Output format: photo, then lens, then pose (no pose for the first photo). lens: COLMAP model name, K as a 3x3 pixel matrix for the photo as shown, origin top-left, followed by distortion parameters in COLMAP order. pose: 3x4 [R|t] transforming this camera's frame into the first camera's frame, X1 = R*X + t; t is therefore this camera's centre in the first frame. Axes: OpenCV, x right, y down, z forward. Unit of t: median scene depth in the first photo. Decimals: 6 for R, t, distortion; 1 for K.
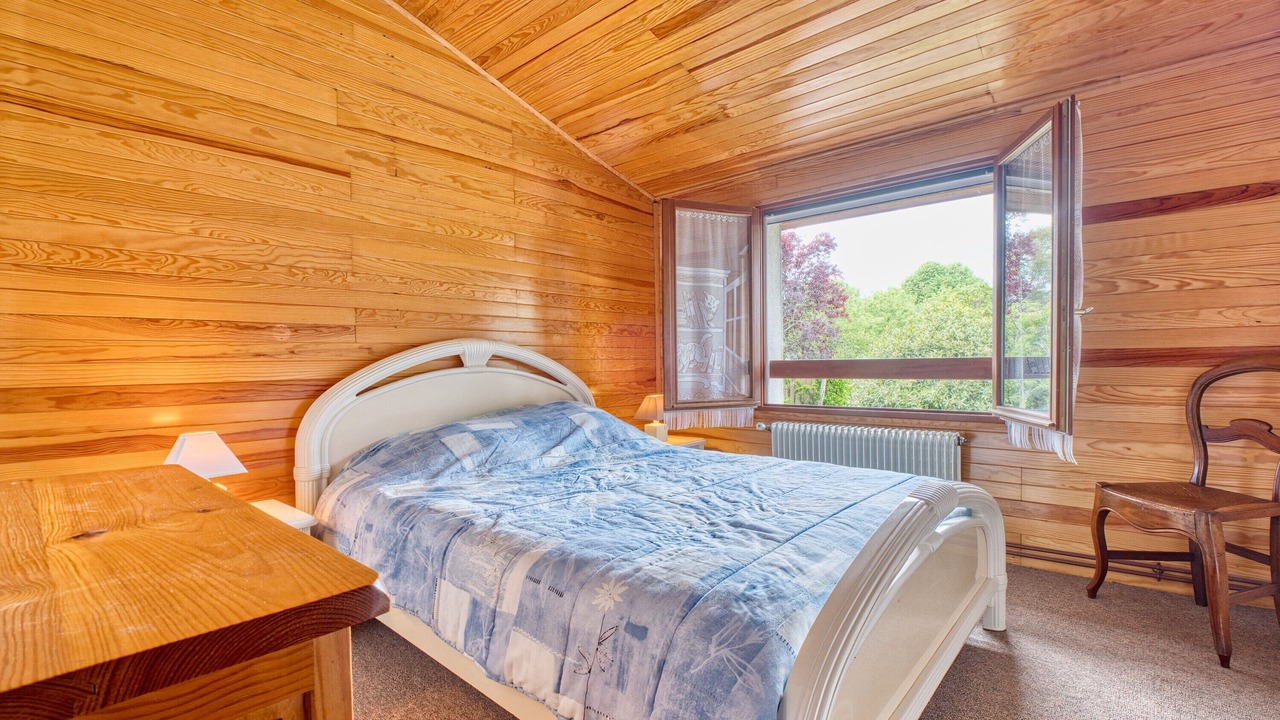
lens RADIAL K [[571.8, 0, 640.0], [0, 571.8, 360.0], [0, 0, 1]] dist [-0.001002, -0.000445]
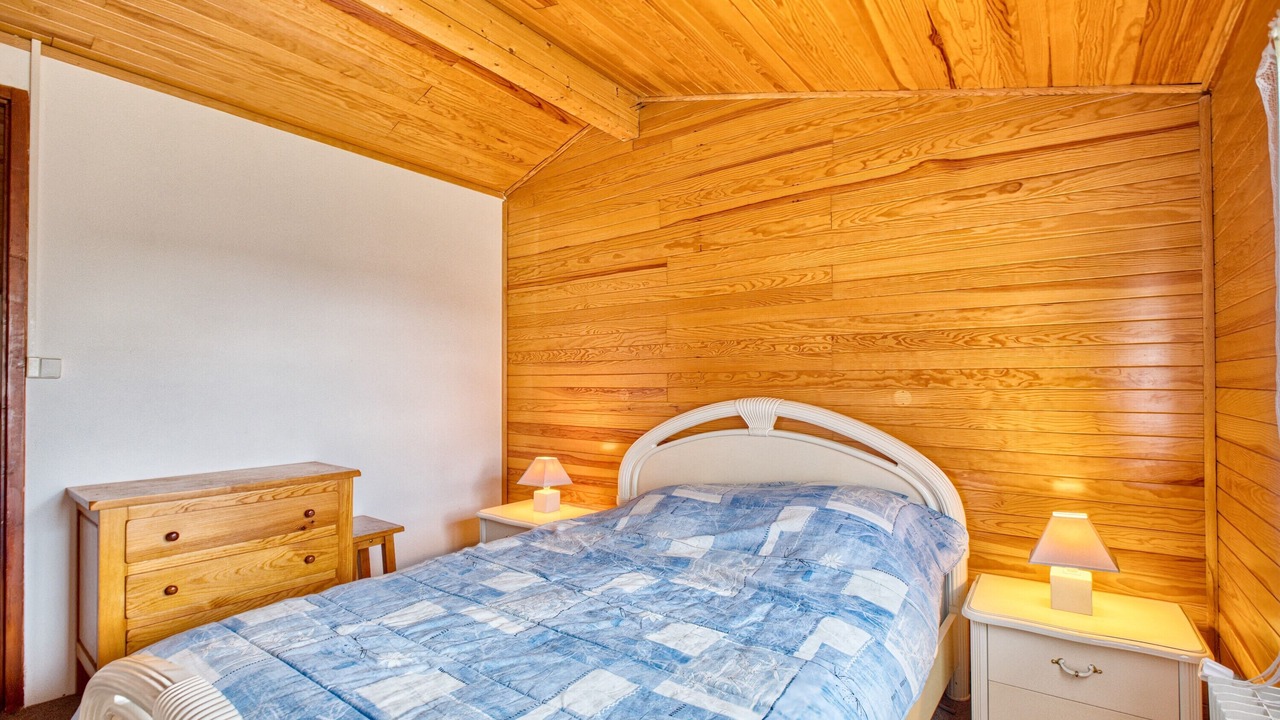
lens RADIAL K [[571.8, 0, 640.0], [0, 571.8, 360.0], [0, 0, 1]] dist [-0.001002, -0.000445]
pose [[0.095262, -0.023153, -0.995183, 0.705286], [0.007317, 0.999719, -0.022559, -0.091516], [0.995425, -0.005133, 0.095405, 0.827260]]
